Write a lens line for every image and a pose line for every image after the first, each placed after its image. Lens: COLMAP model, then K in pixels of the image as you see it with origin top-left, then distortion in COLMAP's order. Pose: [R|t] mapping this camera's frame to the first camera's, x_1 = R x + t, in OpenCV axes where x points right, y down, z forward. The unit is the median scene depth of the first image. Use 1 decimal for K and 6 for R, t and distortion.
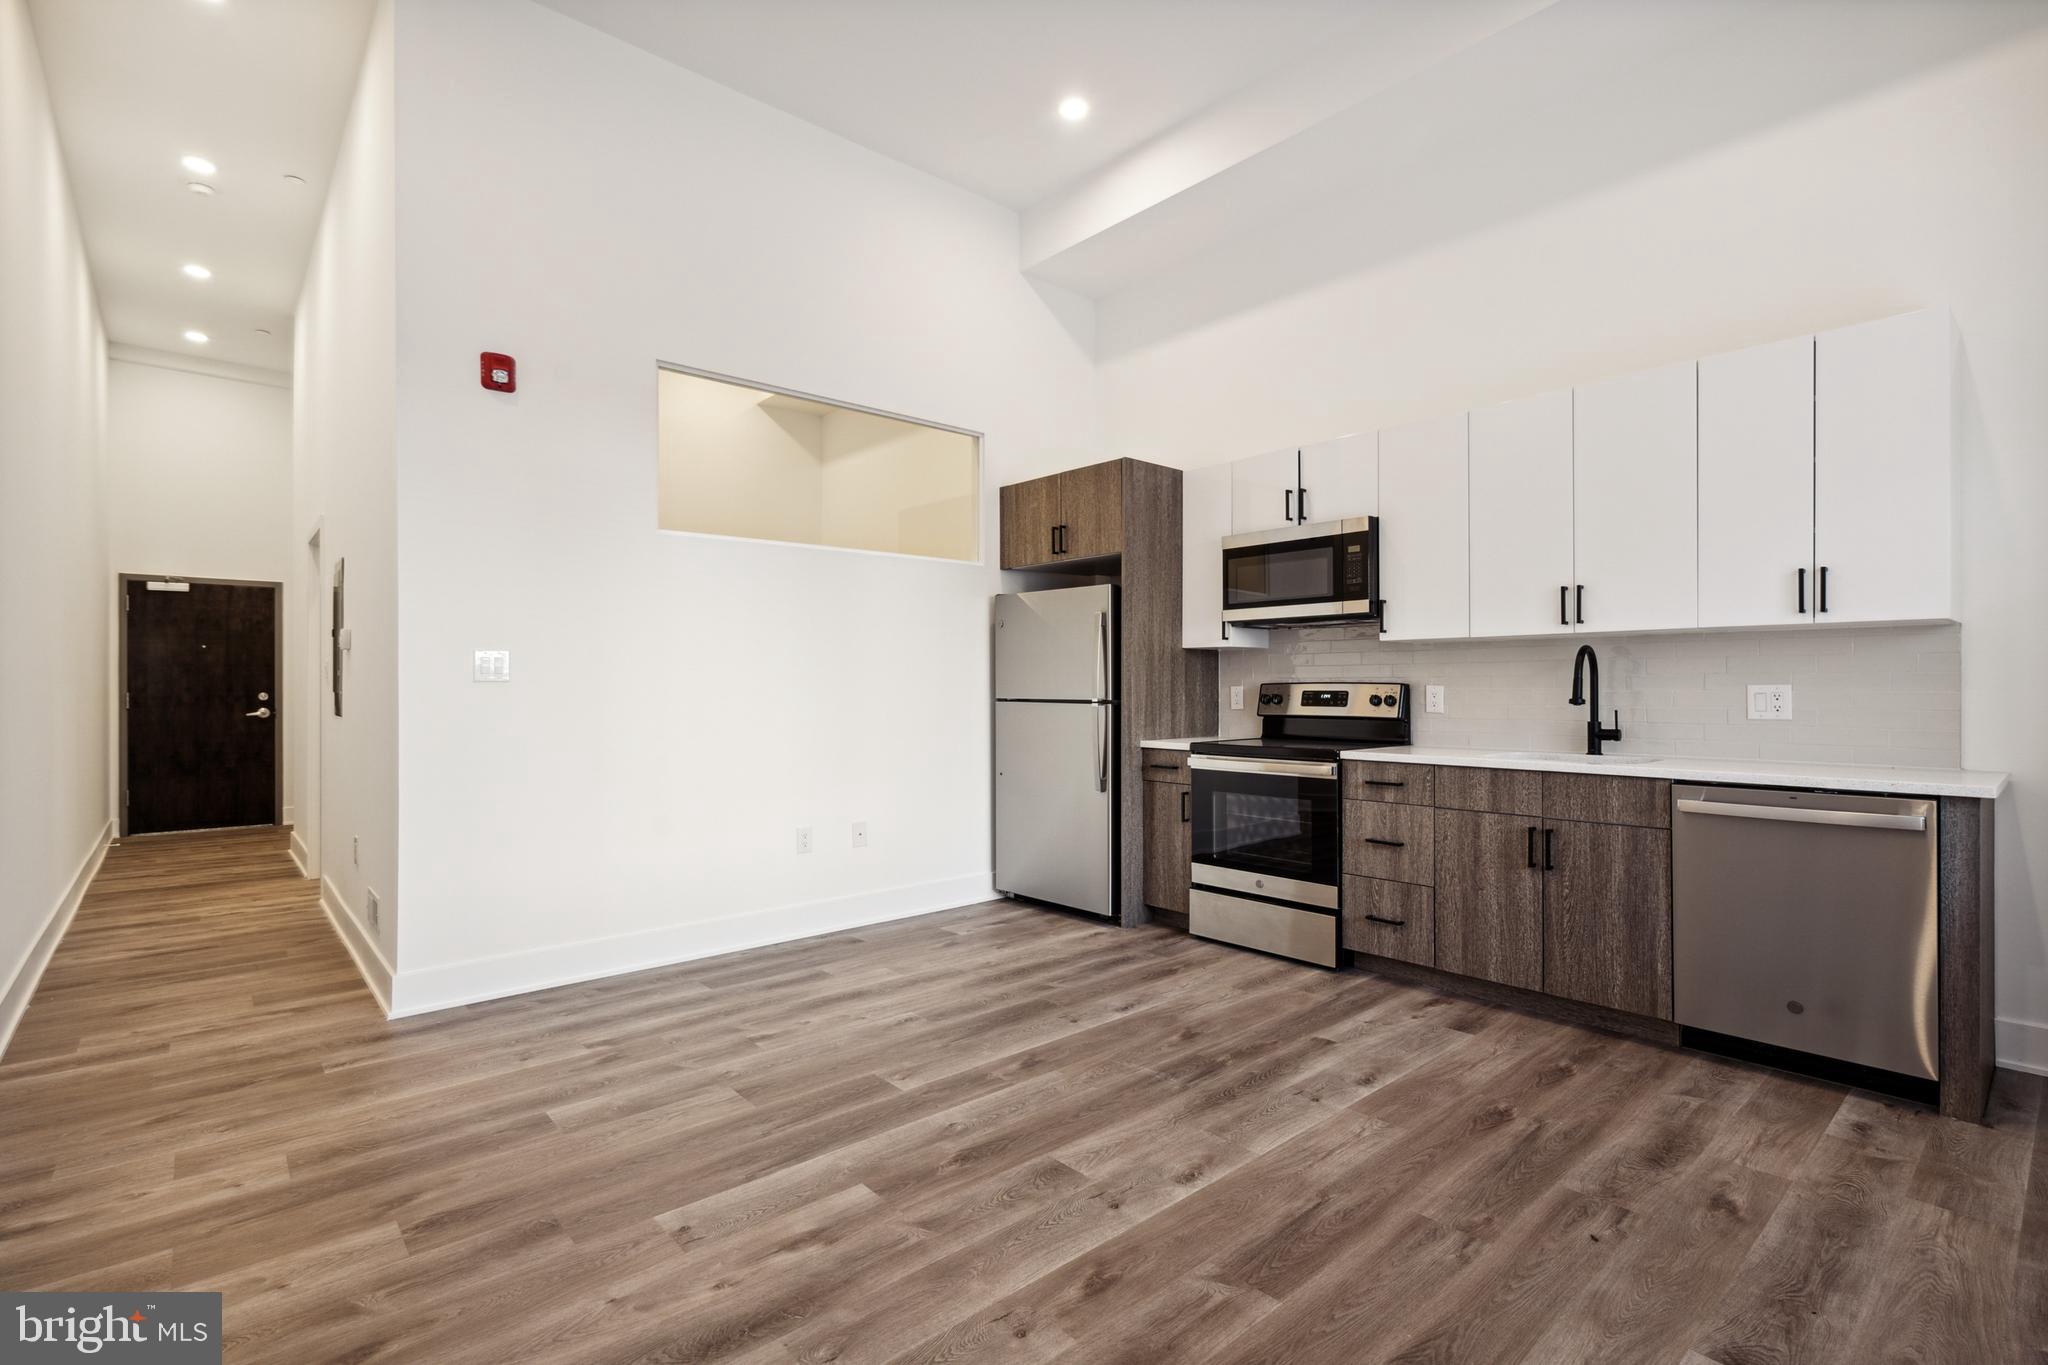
lens RADIAL K [[945.2, 0, 1010.3], [0, 945.2, 680.9], [0, 0, 1]] dist [-0.010185, 0.005485]
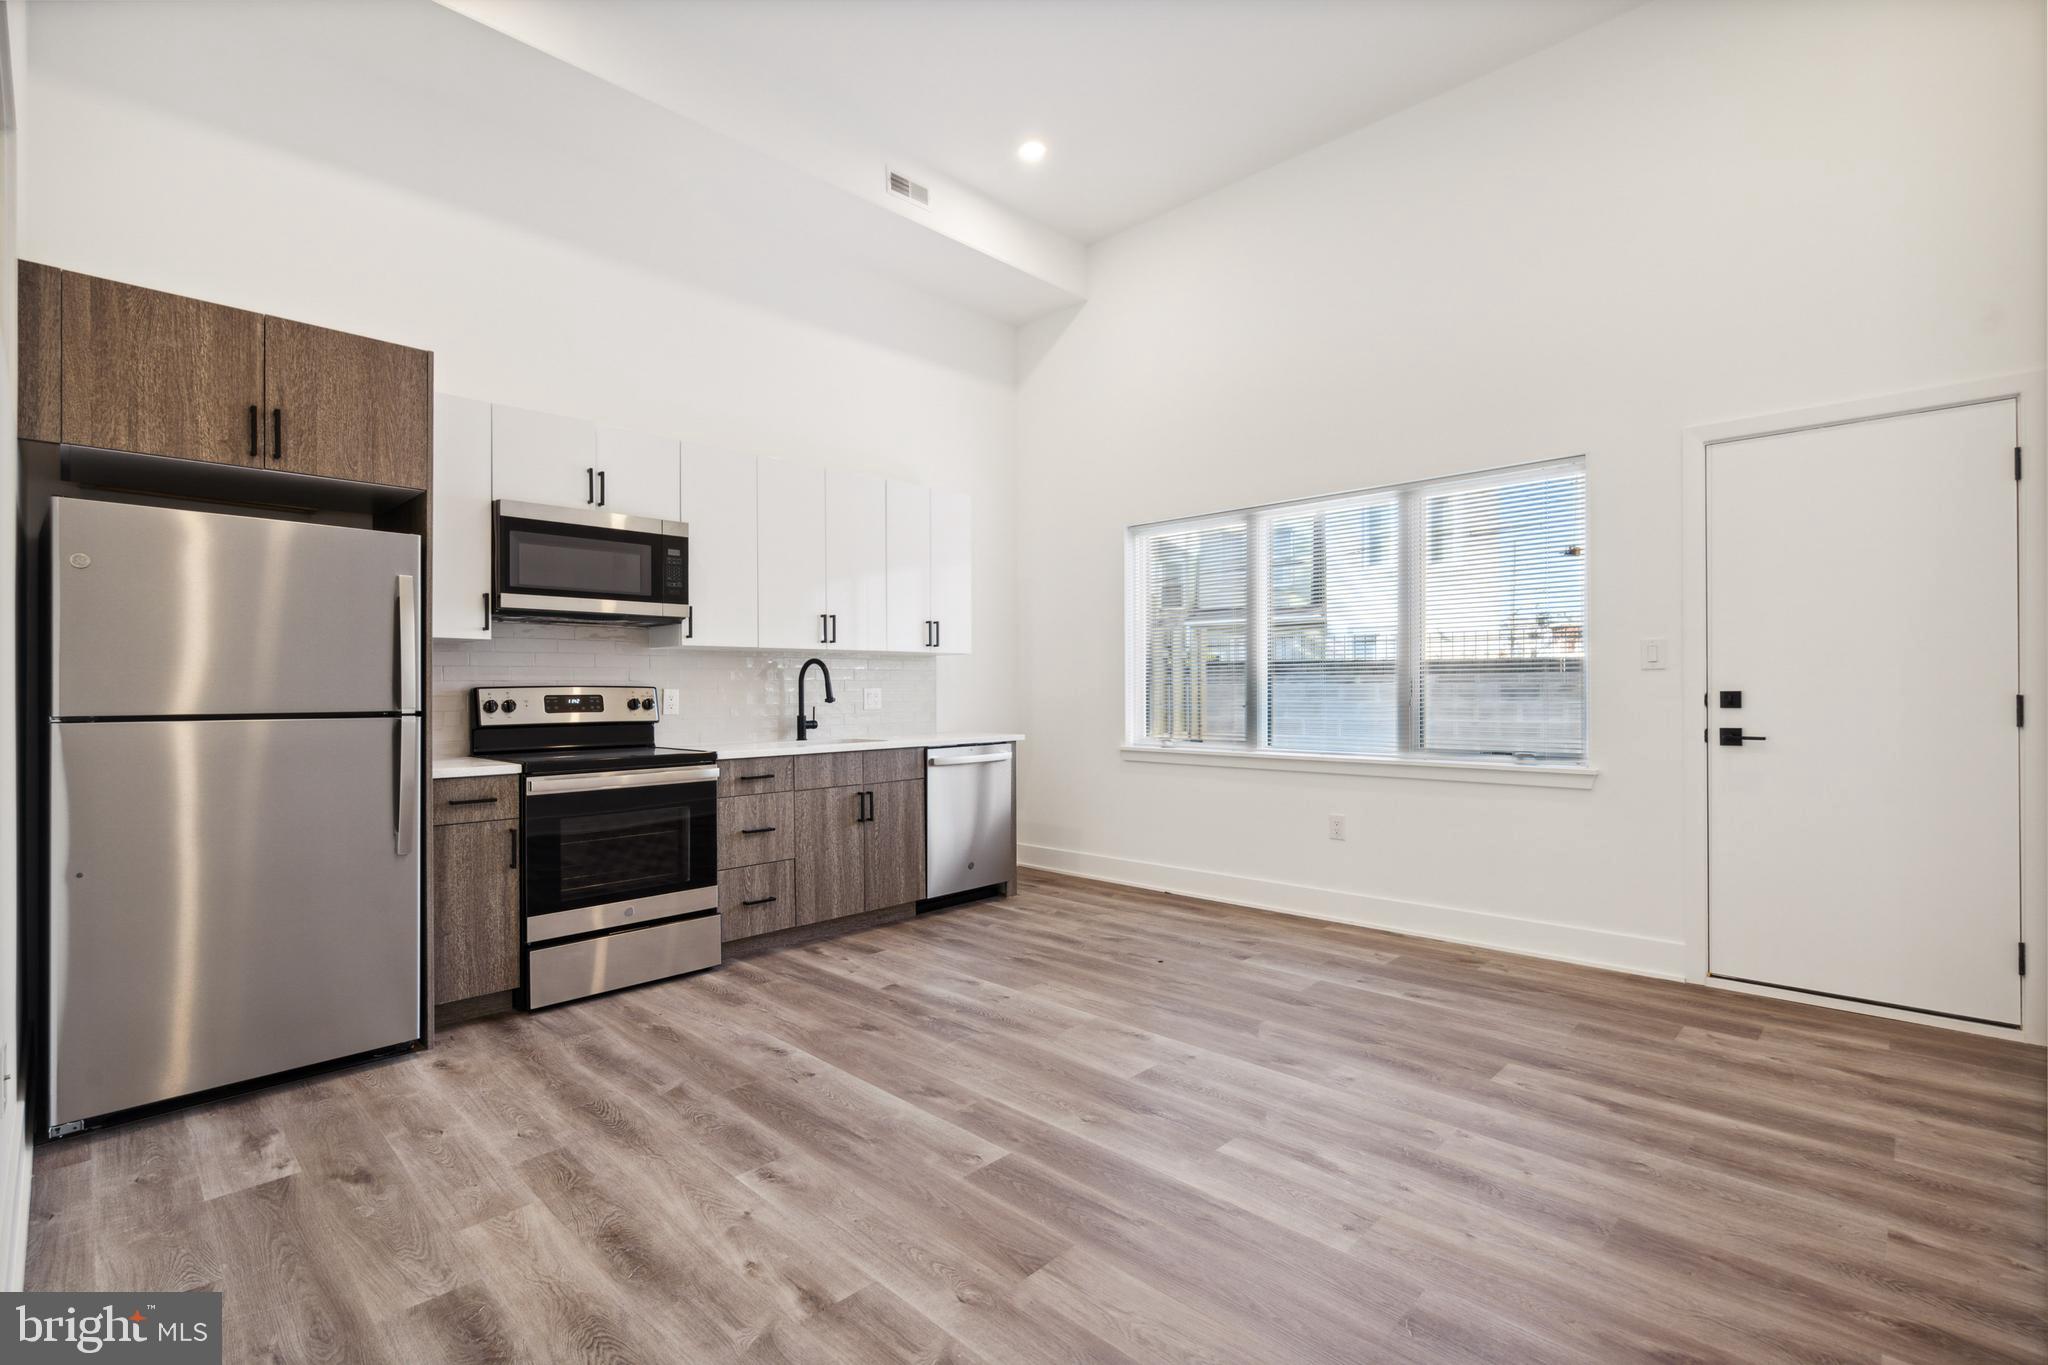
lens RADIAL K [[945.2, 0, 1010.3], [0, 945.2, 680.9], [0, 0, 1]] dist [-0.010185, 0.005485]
pose [[-0.086385, 0.011112, 0.996200, -0.778280], [0.001475, 0.999938, -0.011026, 0.009564], [-0.996261, 0.000517, -0.086396, 0.855380]]
